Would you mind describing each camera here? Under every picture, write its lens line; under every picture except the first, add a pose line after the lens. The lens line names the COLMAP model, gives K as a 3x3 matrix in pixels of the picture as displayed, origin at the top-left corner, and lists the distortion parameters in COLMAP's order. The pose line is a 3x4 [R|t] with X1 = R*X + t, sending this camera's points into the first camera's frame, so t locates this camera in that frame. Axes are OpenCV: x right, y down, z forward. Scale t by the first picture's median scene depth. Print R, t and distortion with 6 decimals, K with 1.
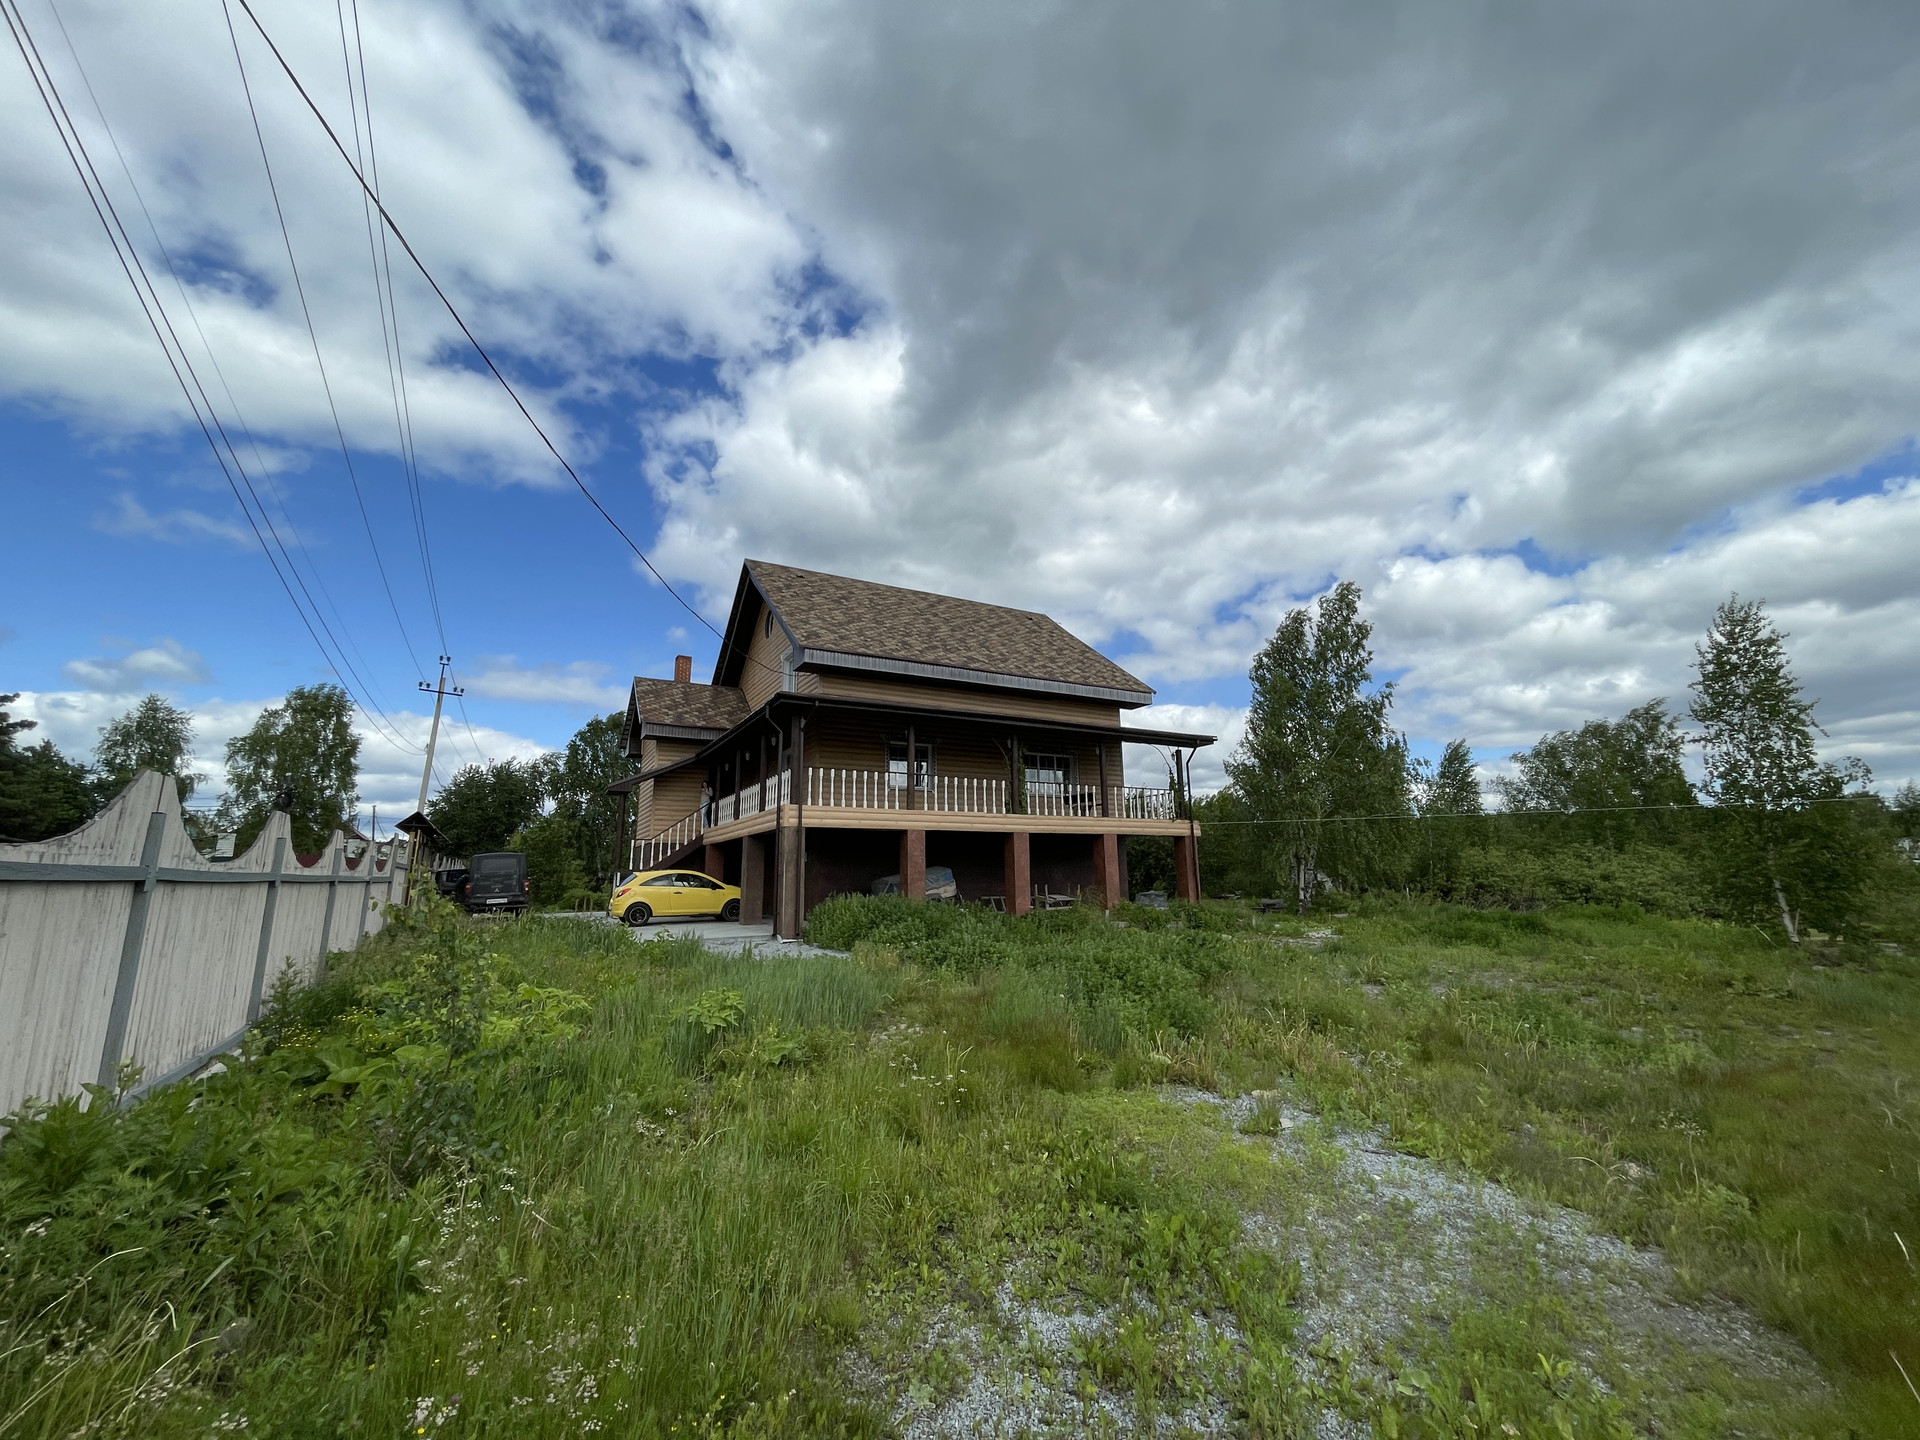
lens RADIAL K [[780.5, 0, 951.6], [0, 780.5, 714.3], [0, 0, 1]] dist [-0.005945, 0.000716]
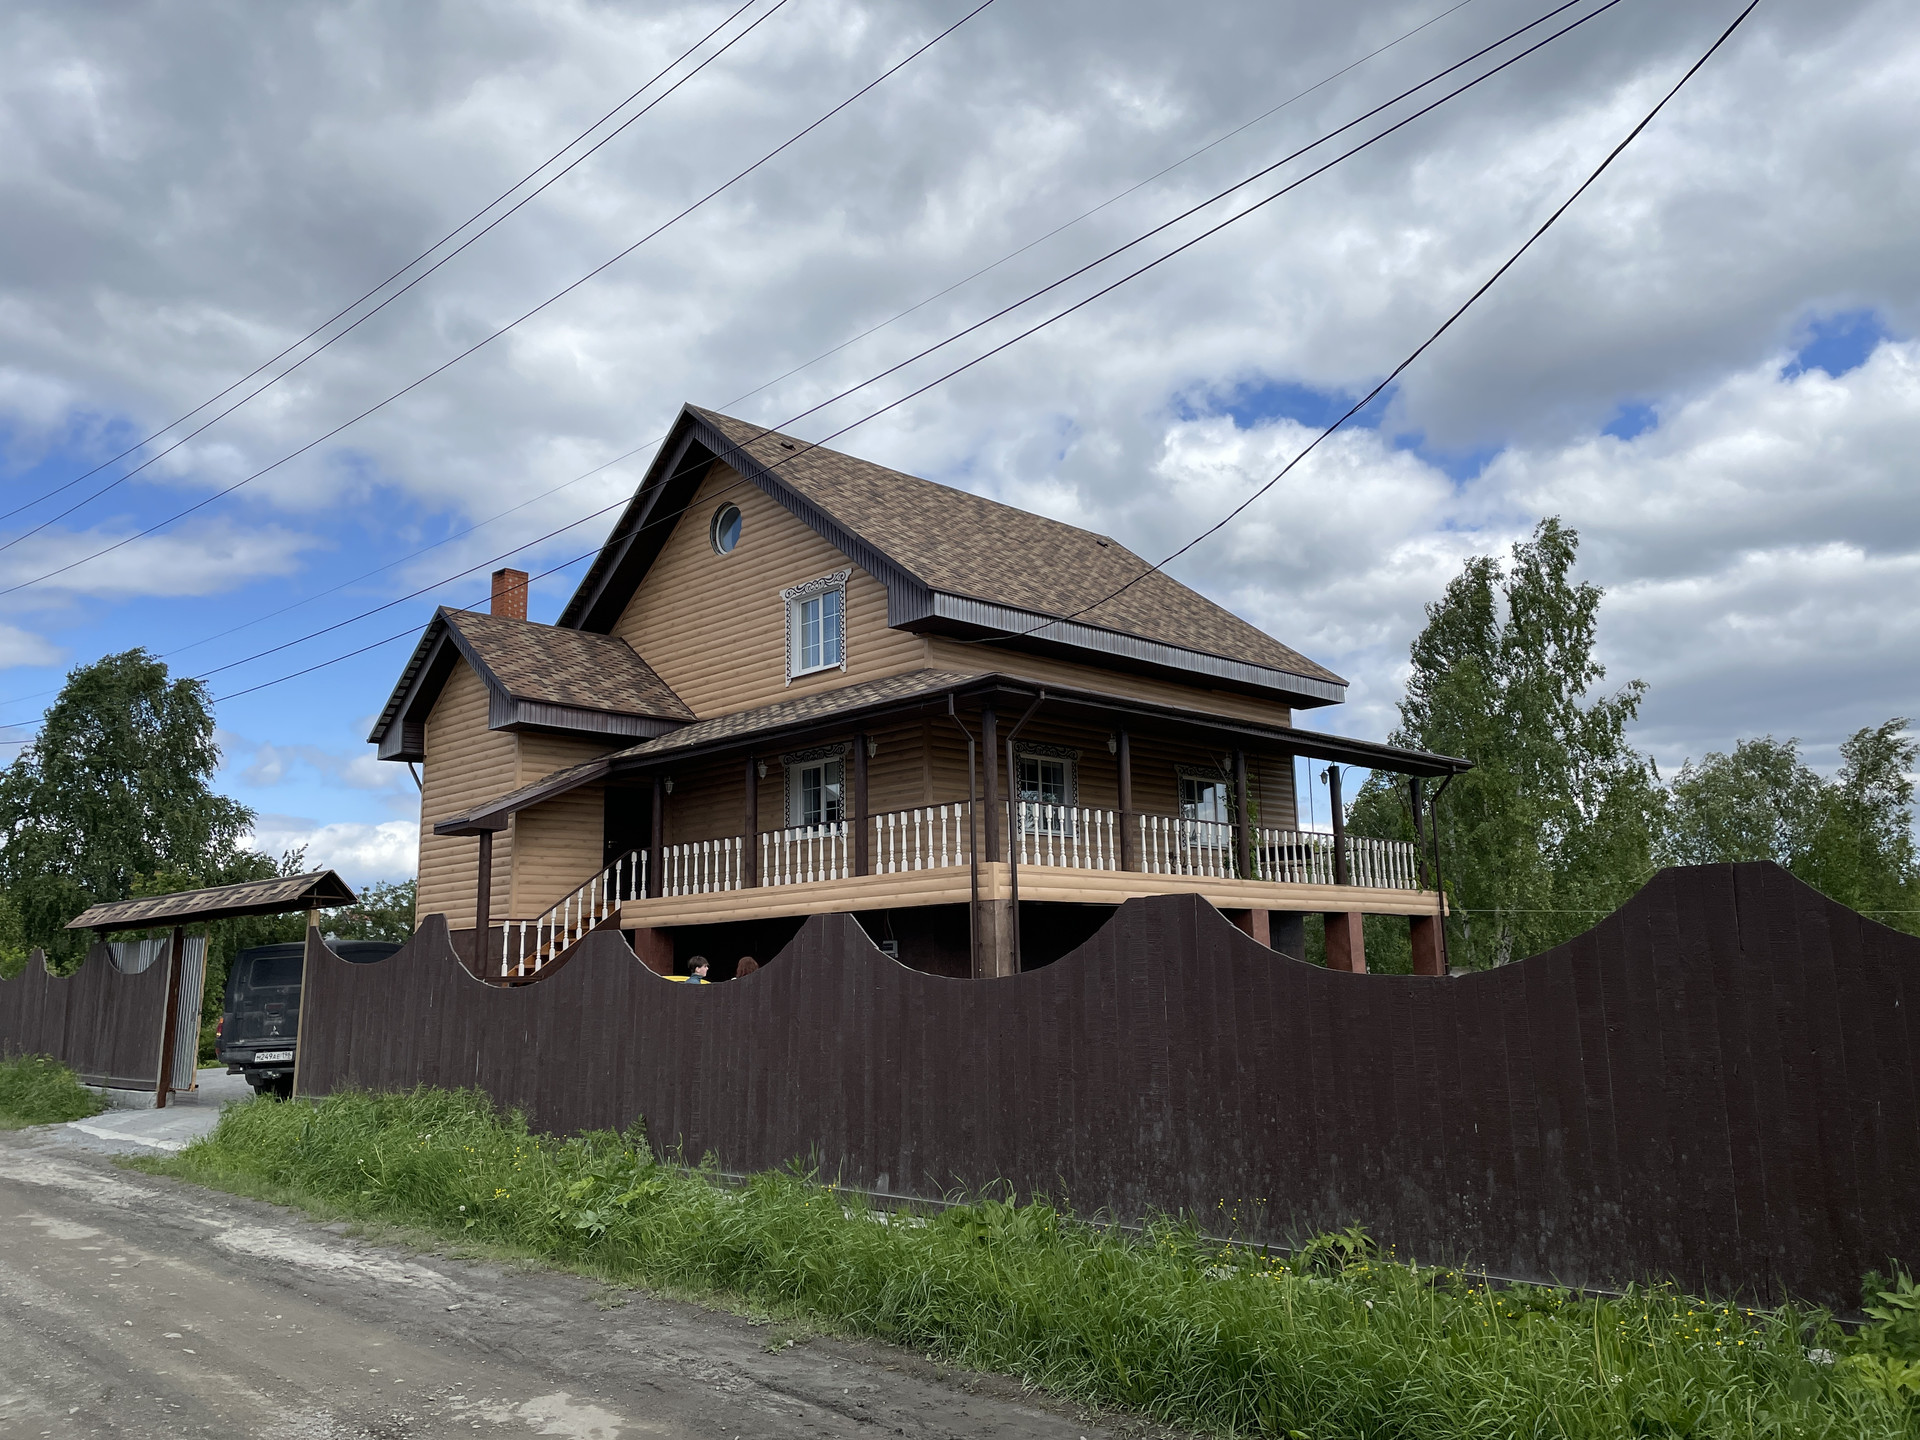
lens RADIAL K [[1444.0, 0, 946.0], [0, 1444.0, 722.4], [0, 0, 1]] dist [0.079981, -0.091320]
pose [[0.951231, 0.032975, 0.306713, -0.403190], [-0.044102, 0.998594, 0.029417, -0.015664], [-0.305311, -0.041509, 0.951347, -0.027165]]
